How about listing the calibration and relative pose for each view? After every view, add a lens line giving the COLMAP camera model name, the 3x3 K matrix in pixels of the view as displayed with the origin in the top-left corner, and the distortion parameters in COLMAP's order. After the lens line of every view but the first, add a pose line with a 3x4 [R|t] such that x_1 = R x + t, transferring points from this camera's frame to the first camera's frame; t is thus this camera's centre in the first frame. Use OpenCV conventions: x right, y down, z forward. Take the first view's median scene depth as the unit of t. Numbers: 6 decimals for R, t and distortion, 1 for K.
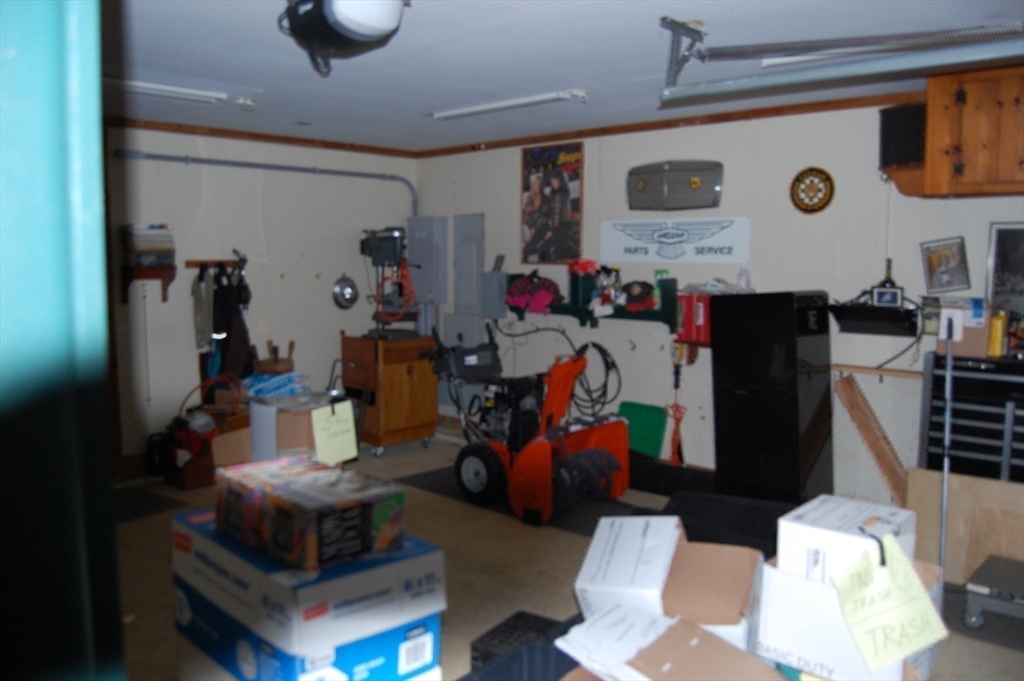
lens RADIAL K [[836.7, 0, 512.0], [0, 836.7, 340.5], [0, 0, 1]] dist [-0.053624, 0.001027]
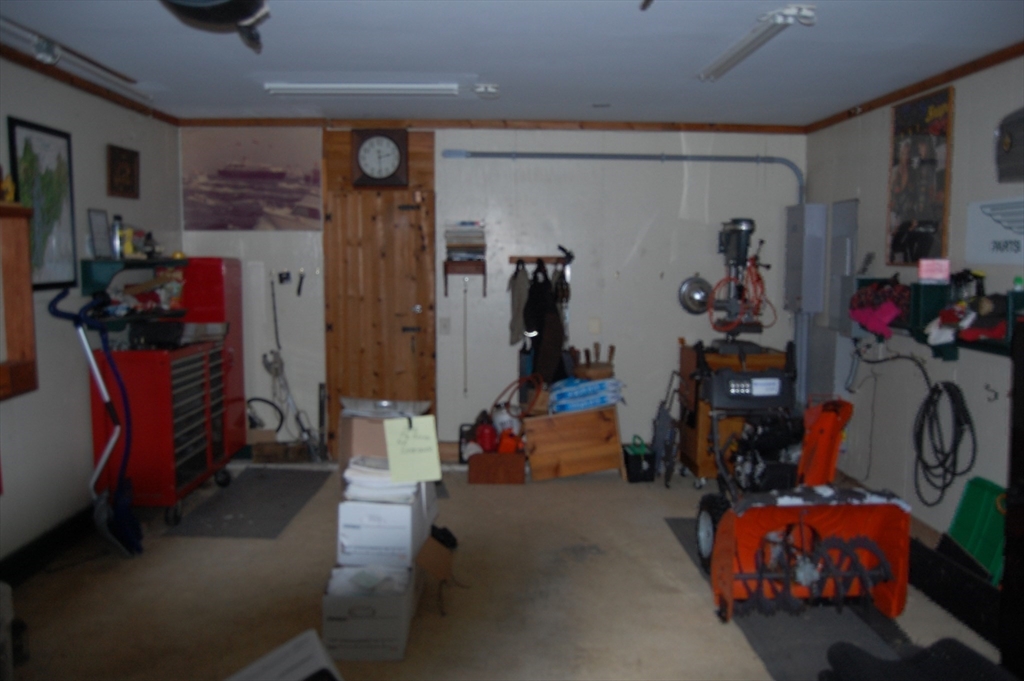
lens RADIAL K [[821.0, 0, 512.0], [0, 821.0, 340.5], [0, 0, 1]] dist [-0.117089, 0.077206]
pose [[0.697150, 0.075133, -0.712978, 0.302465], [-0.074214, 0.996714, 0.032467, -0.025902], [0.713074, 0.030279, 0.700434, 0.293232]]
